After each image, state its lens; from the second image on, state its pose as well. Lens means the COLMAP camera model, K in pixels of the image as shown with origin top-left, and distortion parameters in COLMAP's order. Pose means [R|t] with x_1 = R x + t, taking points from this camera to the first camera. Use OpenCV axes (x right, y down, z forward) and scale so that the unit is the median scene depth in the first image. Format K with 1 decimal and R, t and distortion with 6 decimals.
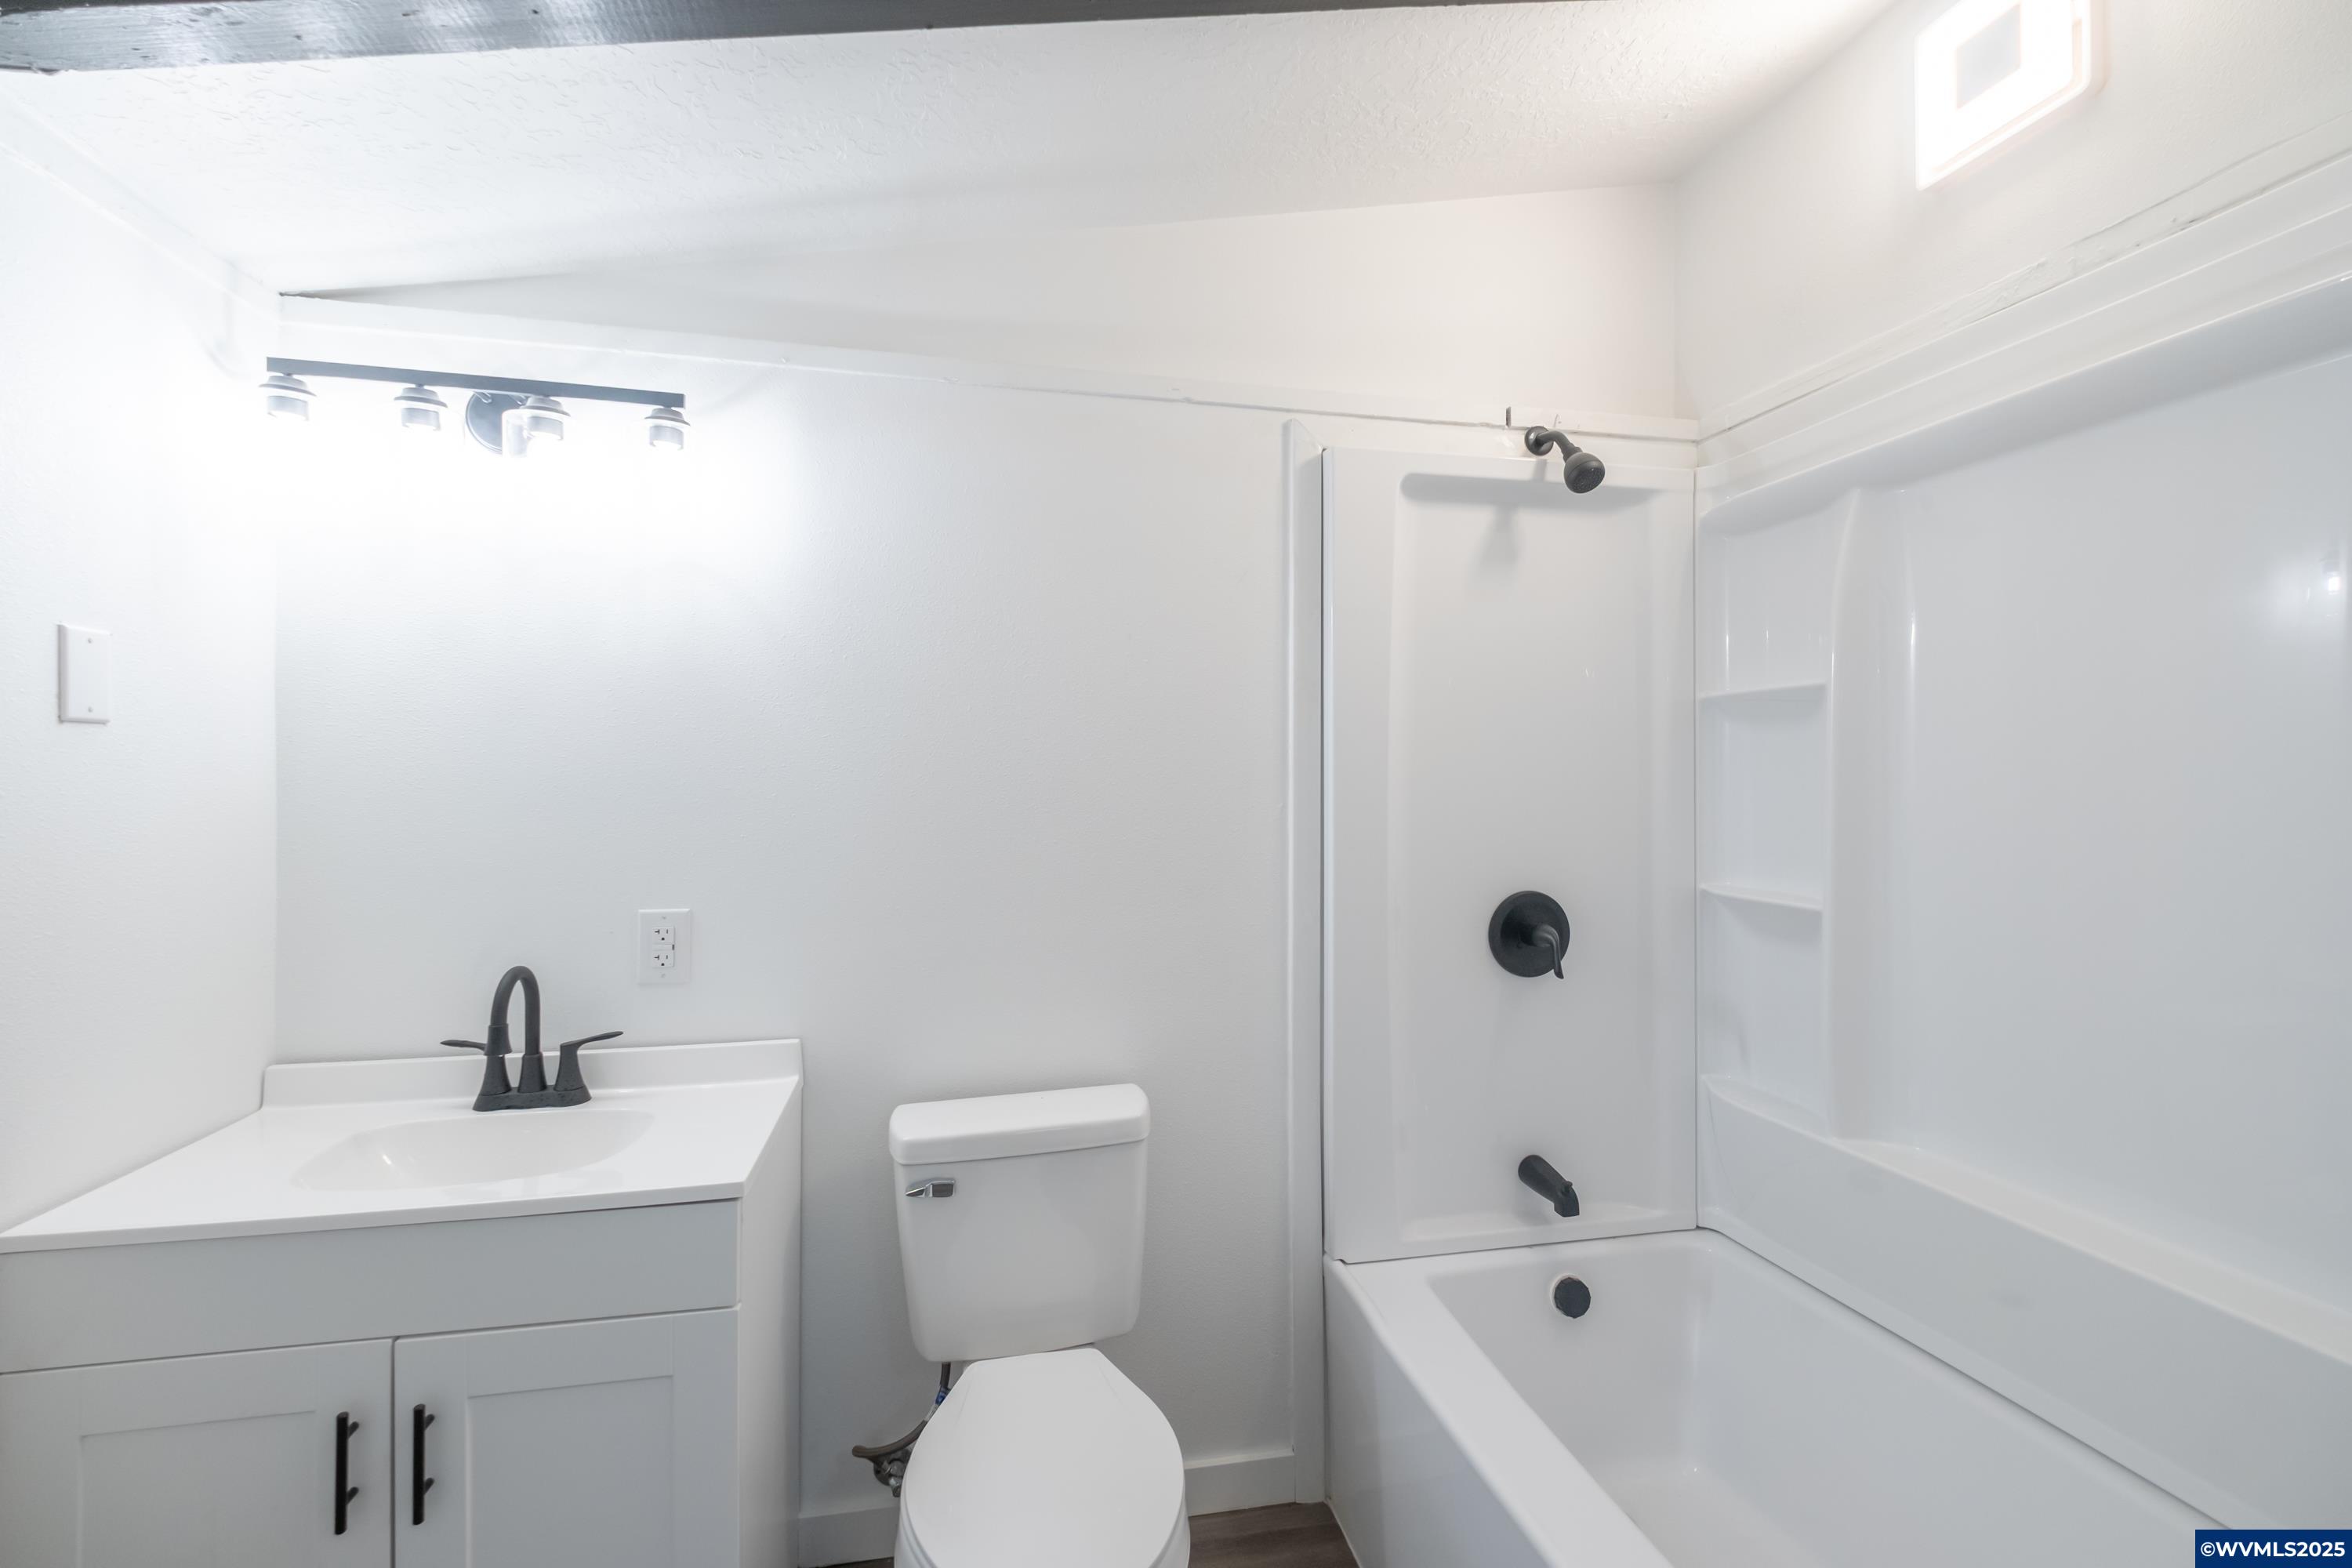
lens RADIAL K [[999.6, 0, 1171.3], [0, 999.6, 772.9], [0, 0, 1]] dist [0.003887, 0.000126]
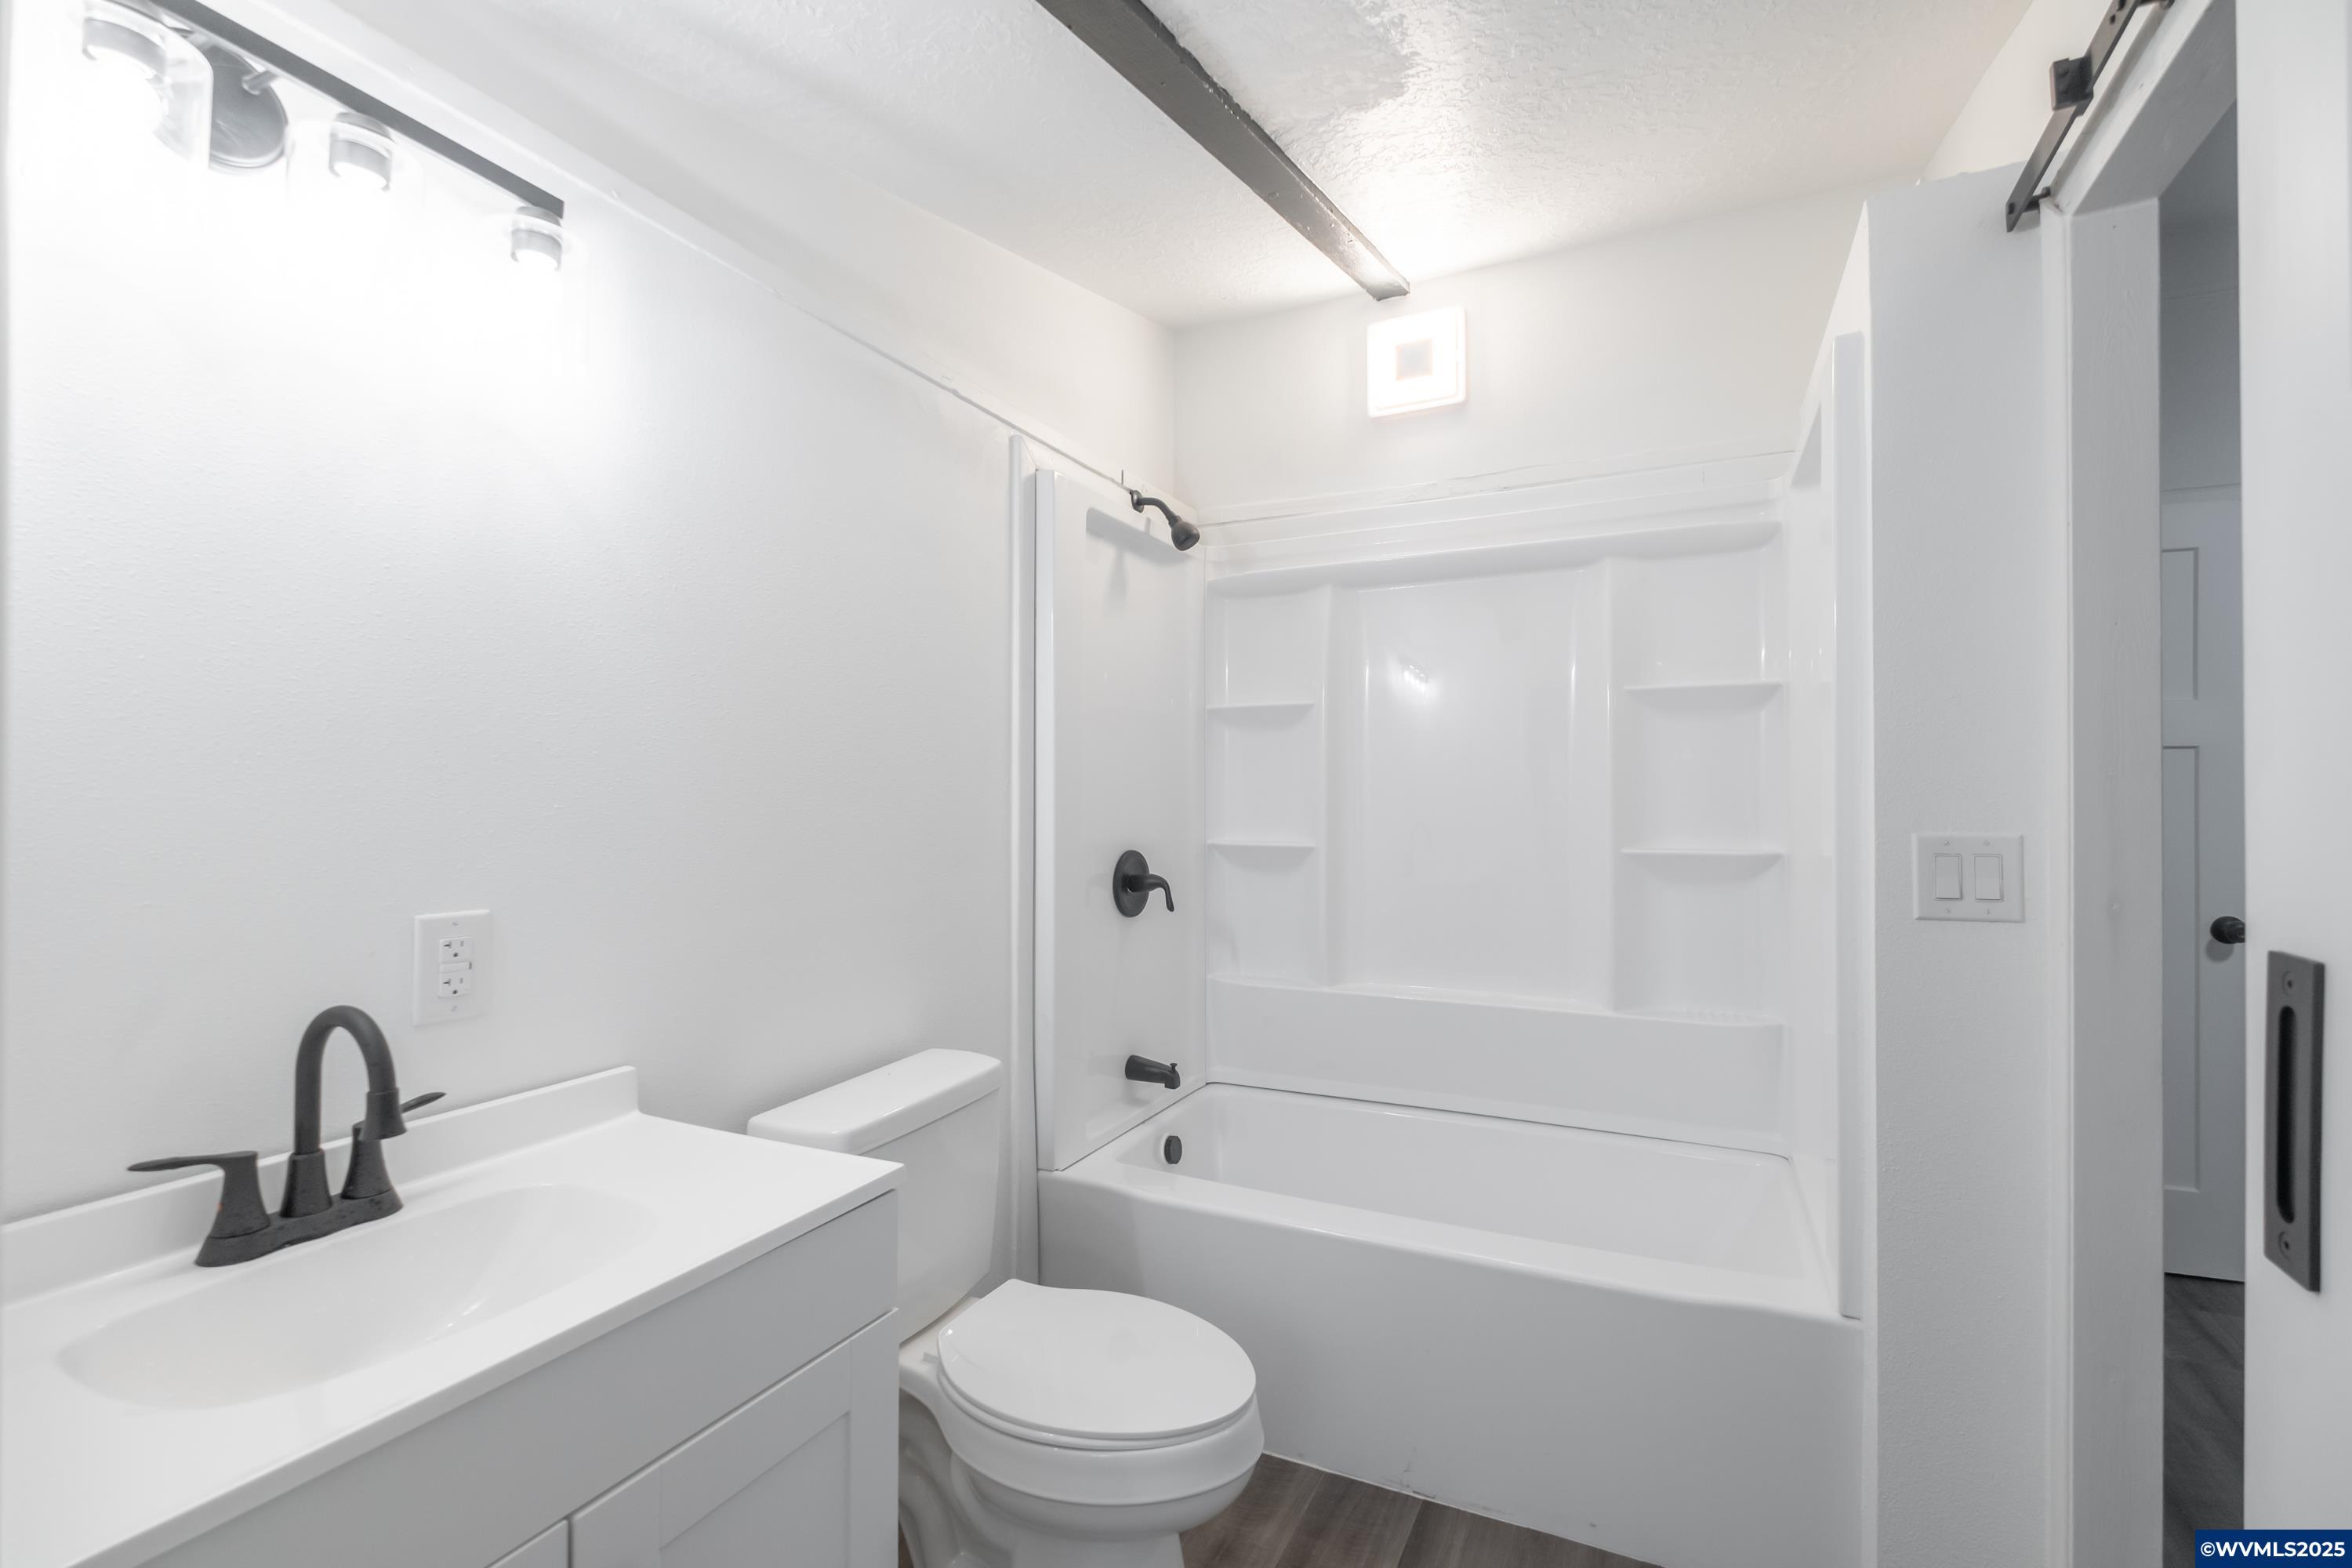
lens RADIAL K [[1031.7, 0, 1167.4], [0, 1031.7, 795.8], [0, 0, 1]] dist [0.001854, 0.000218]
pose [[0.616762, -0.000597, 0.787150, -0.765540], [0.001980, 0.999998, -0.000793, 0.057386], [-0.787147, 0.002048, 0.616761, 0.172003]]
